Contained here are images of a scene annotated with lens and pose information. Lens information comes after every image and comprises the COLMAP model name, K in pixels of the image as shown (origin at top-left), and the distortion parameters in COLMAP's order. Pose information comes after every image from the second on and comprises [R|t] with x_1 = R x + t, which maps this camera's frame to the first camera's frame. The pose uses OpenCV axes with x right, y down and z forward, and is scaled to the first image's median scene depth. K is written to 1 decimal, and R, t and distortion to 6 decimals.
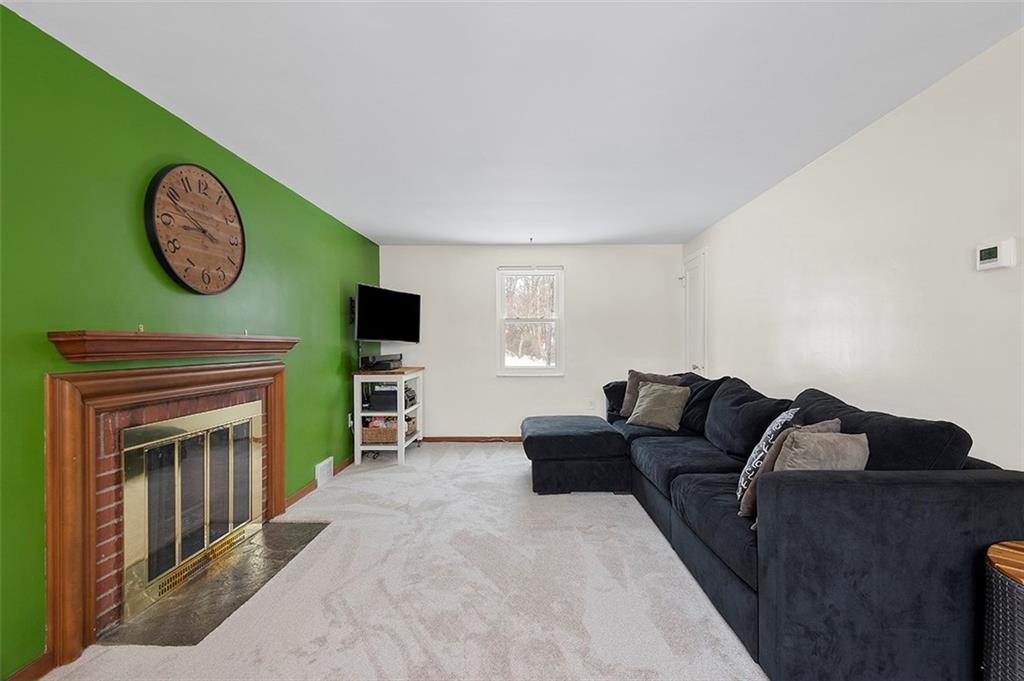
lens RADIAL K [[457.1, 0, 512.7], [0, 457.1, 344.2], [0, 0, 1]] dist [0.012399, -0.004451]
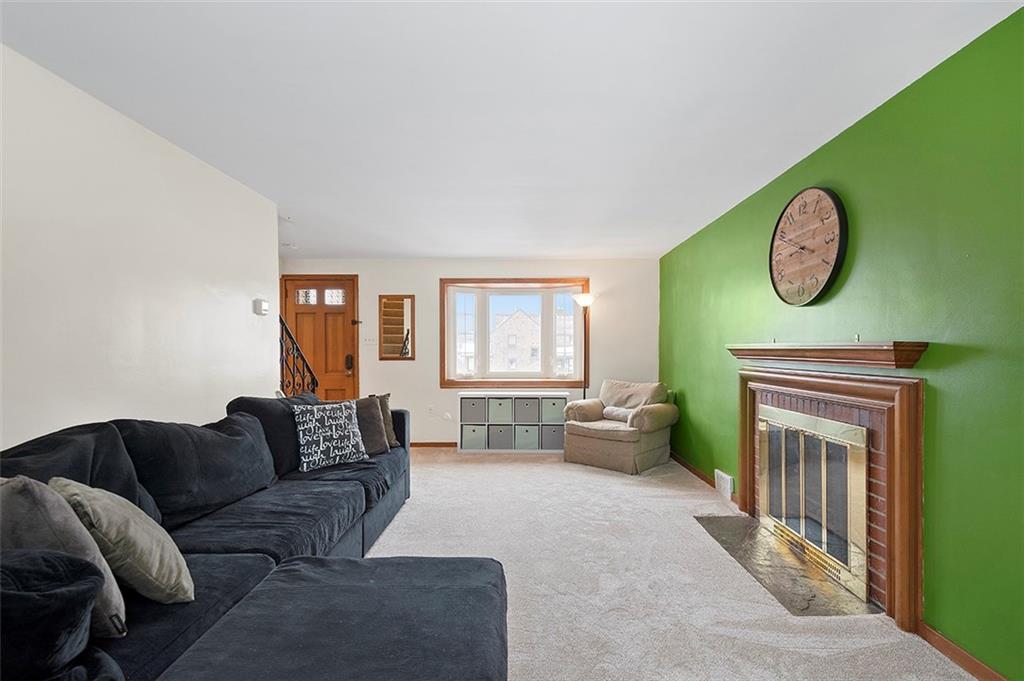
lens RADIAL K [[457.1, 0, 511.7], [0, 457.1, 346.1], [0, 0, 1]] dist [0.012399, -0.004451]
pose [[-0.999957, 0.006271, -0.006862, 0.028260], [0.006313, 0.999961, -0.006240, -0.010304], [0.006823, -0.006283, -0.999957, 1.995007]]
